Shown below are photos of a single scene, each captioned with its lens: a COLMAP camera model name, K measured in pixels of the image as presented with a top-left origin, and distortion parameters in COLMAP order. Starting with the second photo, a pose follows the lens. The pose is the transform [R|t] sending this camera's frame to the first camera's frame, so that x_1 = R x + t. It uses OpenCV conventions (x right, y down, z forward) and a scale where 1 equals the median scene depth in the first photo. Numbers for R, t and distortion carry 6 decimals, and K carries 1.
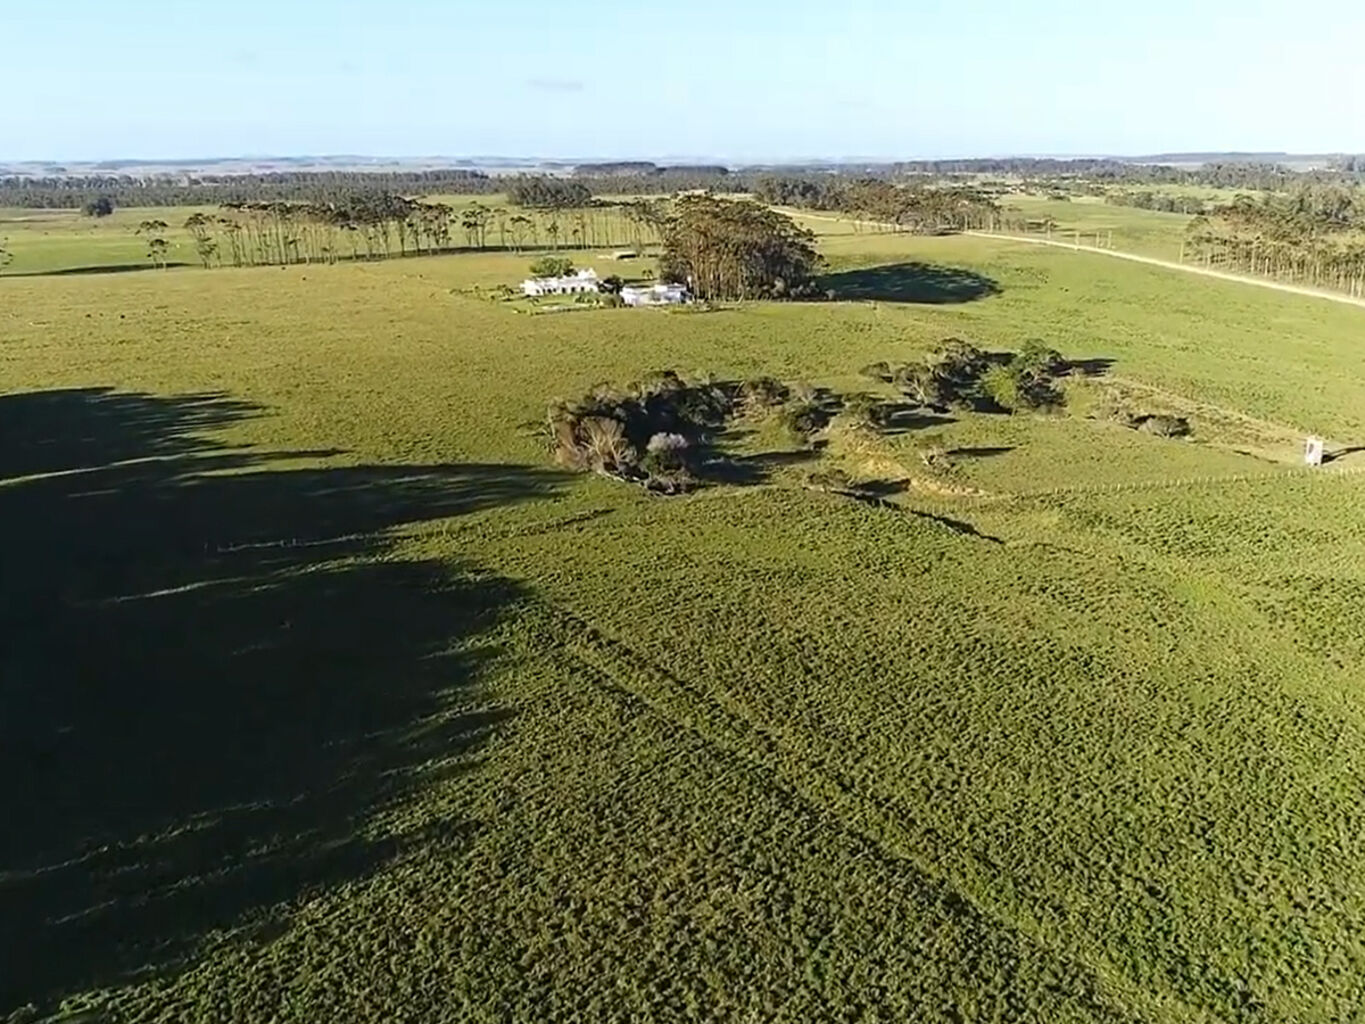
lens RADIAL K [[1200.3, 0, 682.5], [0, 1200.3, 512.0], [0, 0, 1]] dist [0.000359, -0.008666]
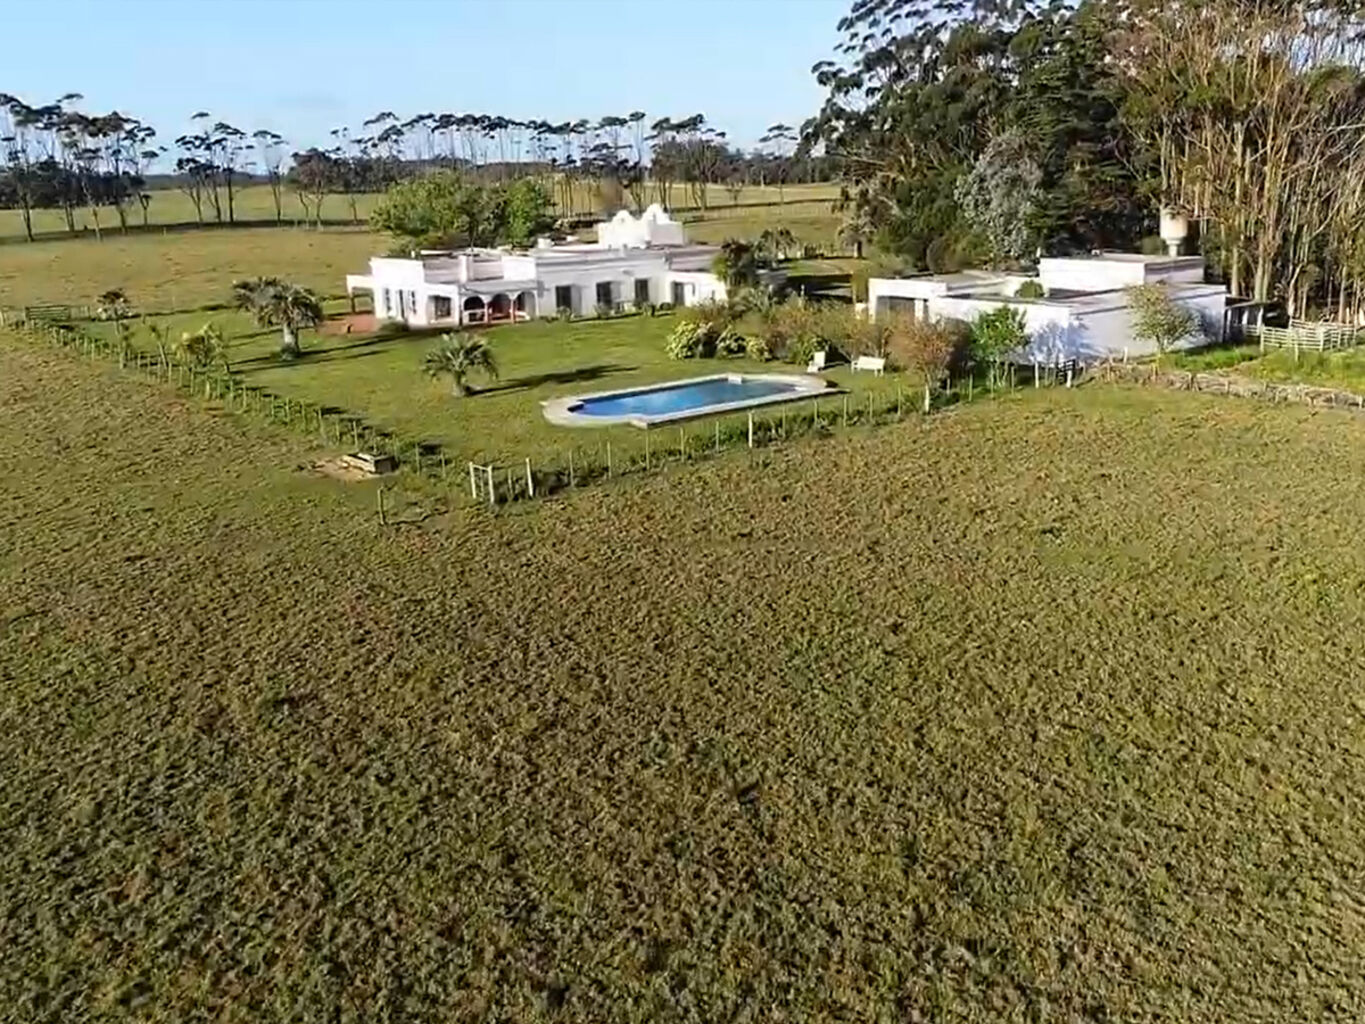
lens RADIAL K [[1200.3, 0, 682.5], [0, 1200.3, 512.0], [0, 0, 1]] dist [0.000359, -0.008666]
pose [[0.985618, -0.057089, 0.159051, -0.113525], [0.059007, 0.998230, -0.007359, -0.142447], [-0.158350, 0.016638, 0.987243, 0.778101]]
